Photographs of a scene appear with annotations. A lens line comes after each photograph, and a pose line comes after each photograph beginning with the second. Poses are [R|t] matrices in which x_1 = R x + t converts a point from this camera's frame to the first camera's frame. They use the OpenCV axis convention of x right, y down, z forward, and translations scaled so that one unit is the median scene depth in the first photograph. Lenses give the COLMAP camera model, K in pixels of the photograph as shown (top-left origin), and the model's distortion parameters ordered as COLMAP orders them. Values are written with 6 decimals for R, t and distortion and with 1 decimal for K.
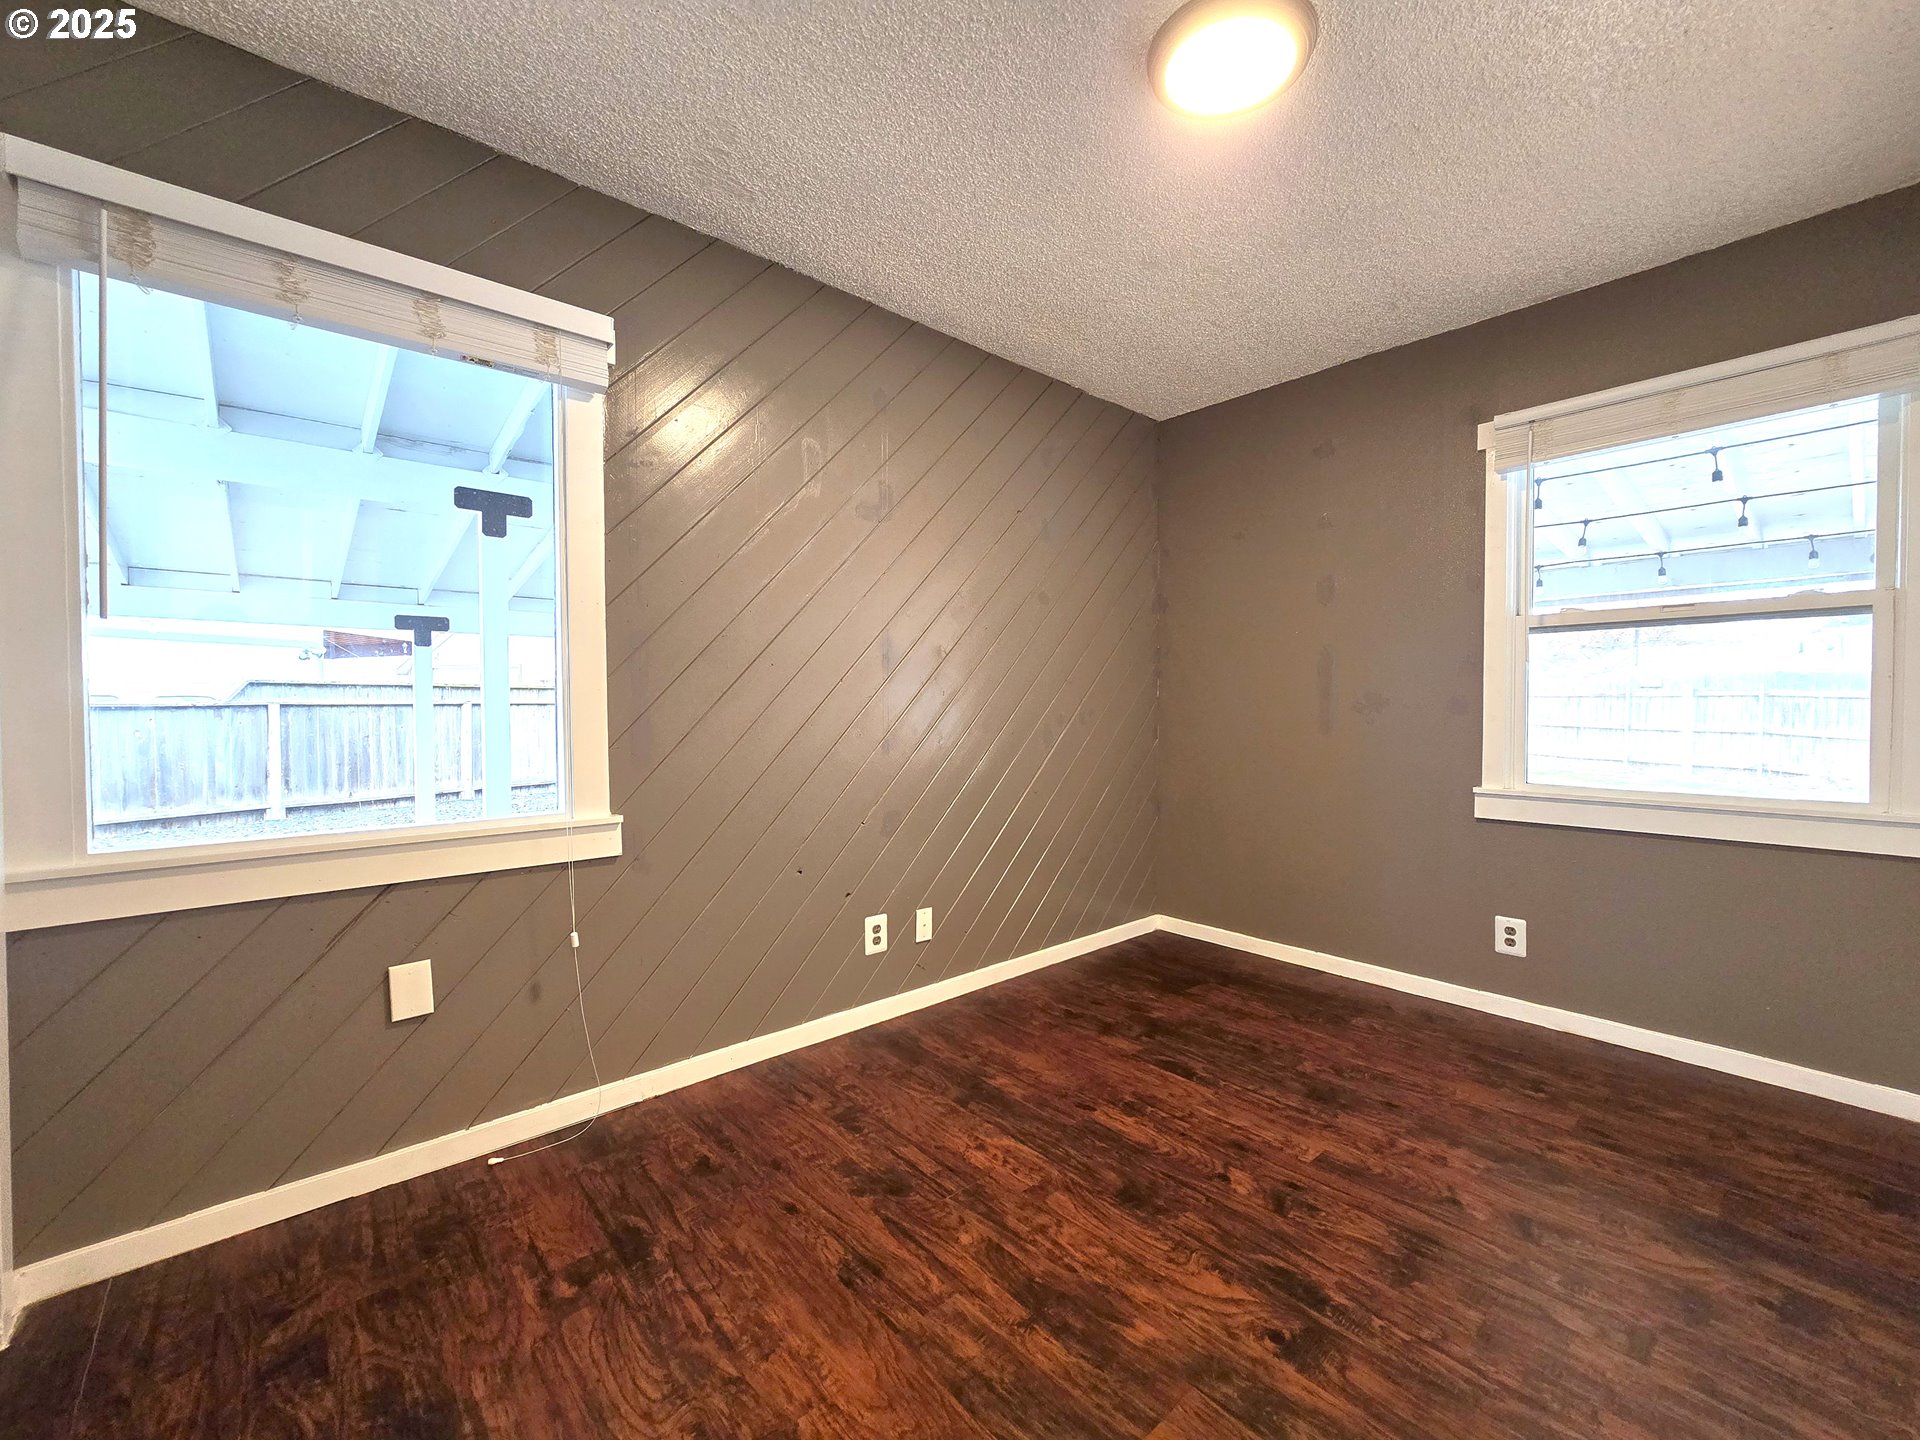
lens RADIAL K [[787.0, 0, 957.5], [0, 787.0, 722.9], [0, 0, 1]] dist [-0.004000, 0.000382]
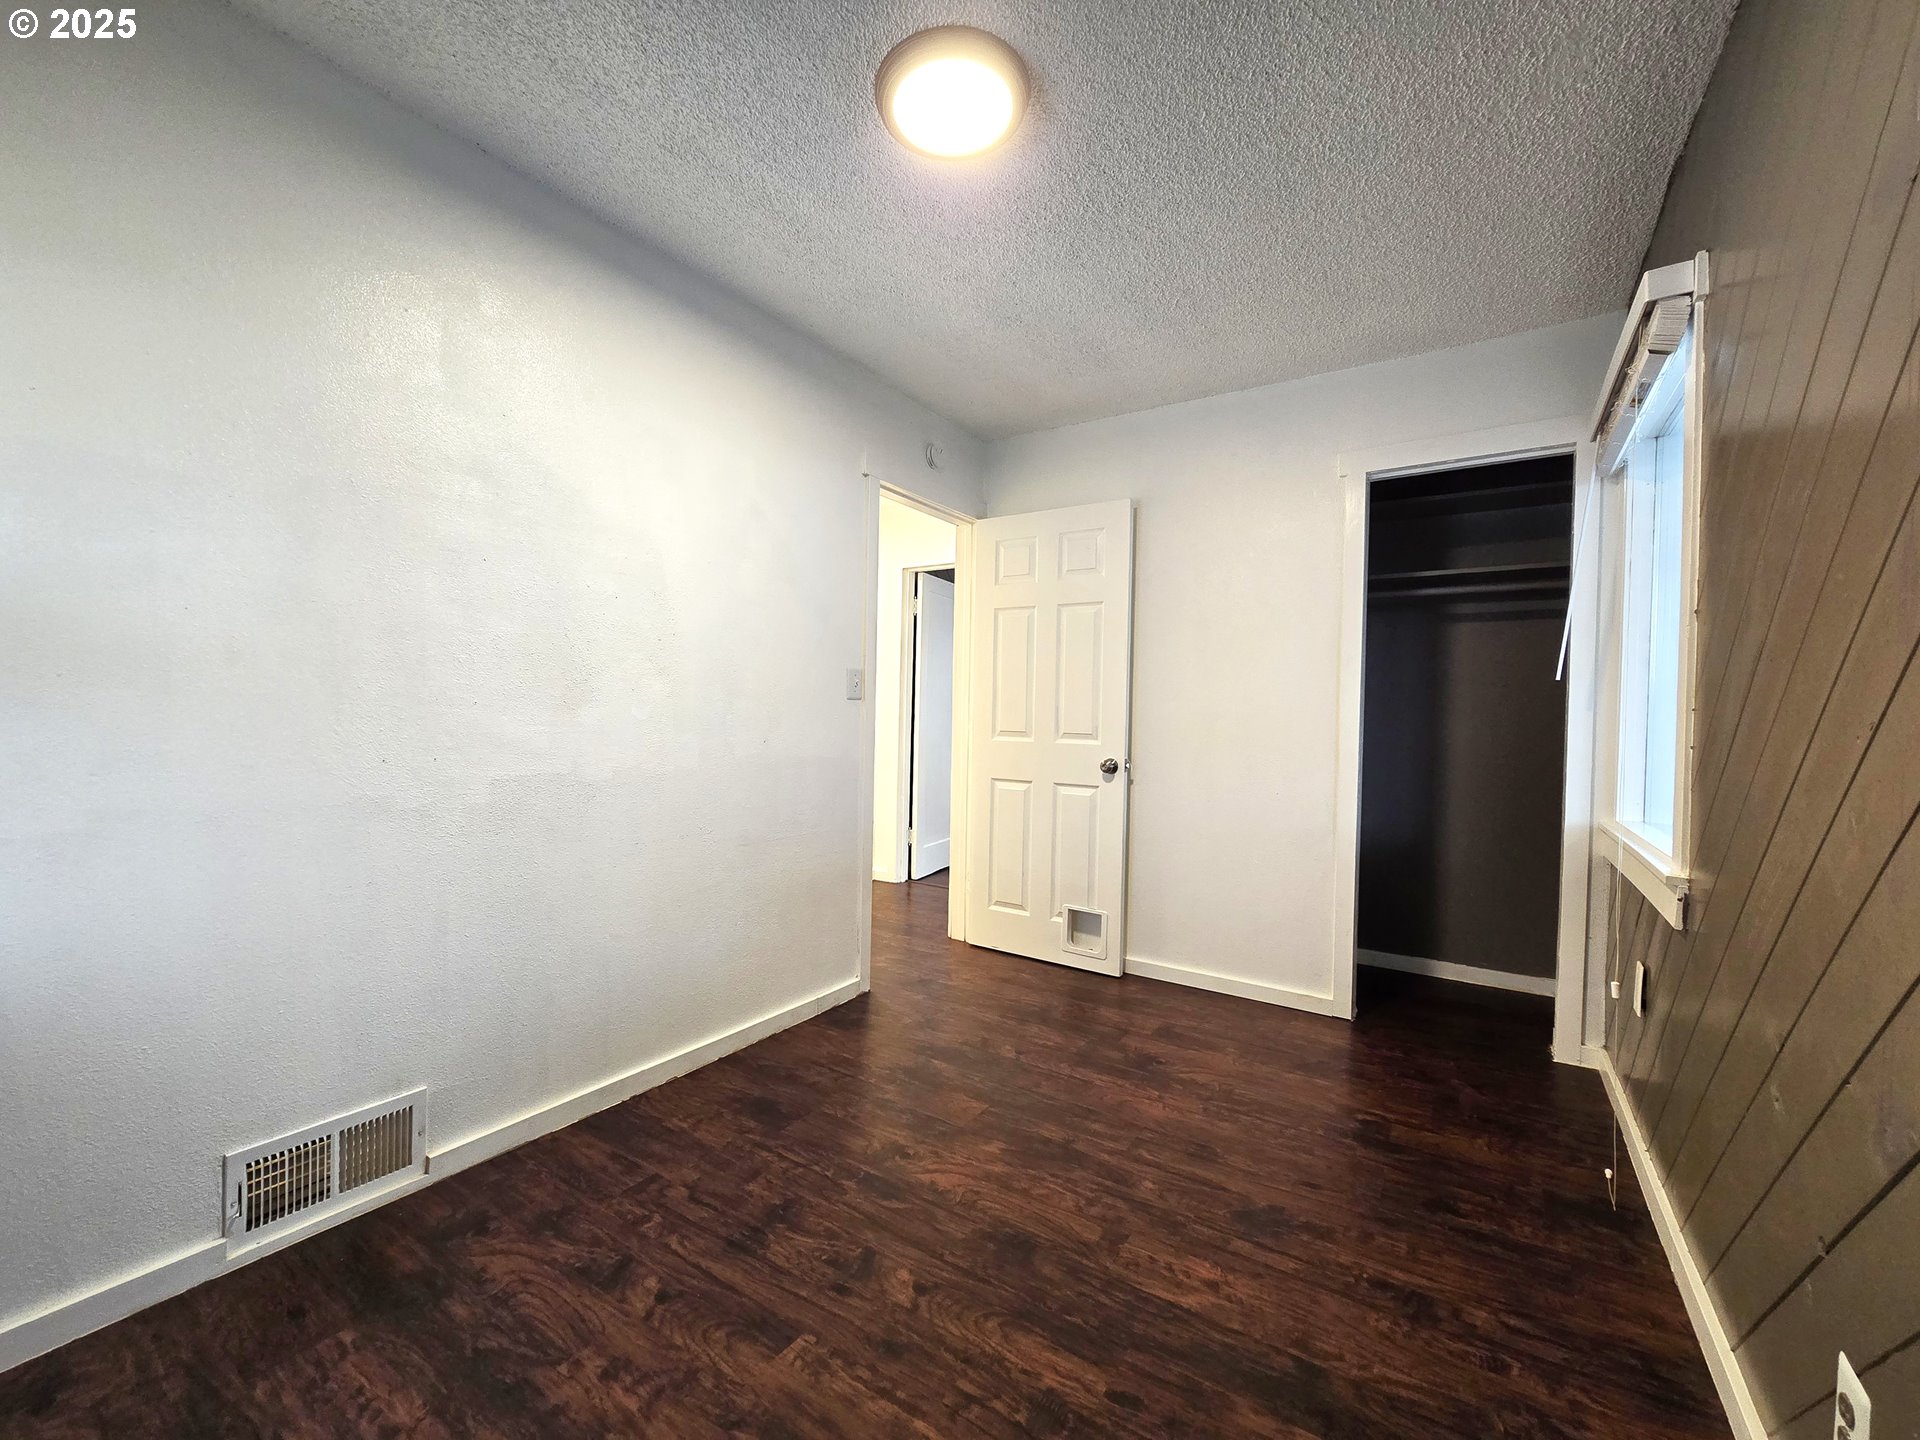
lens RADIAL K [[778.9, 0, 960.0], [0, 778.9, 720.0], [0, 0, 1]] dist [0.006788, 0.000411]
pose [[-0.963637, -0.014798, -0.266803, 0.570601], [-0.024584, 0.999140, 0.033376, -0.055756], [0.266080, 0.038721, -0.963173, 1.928364]]
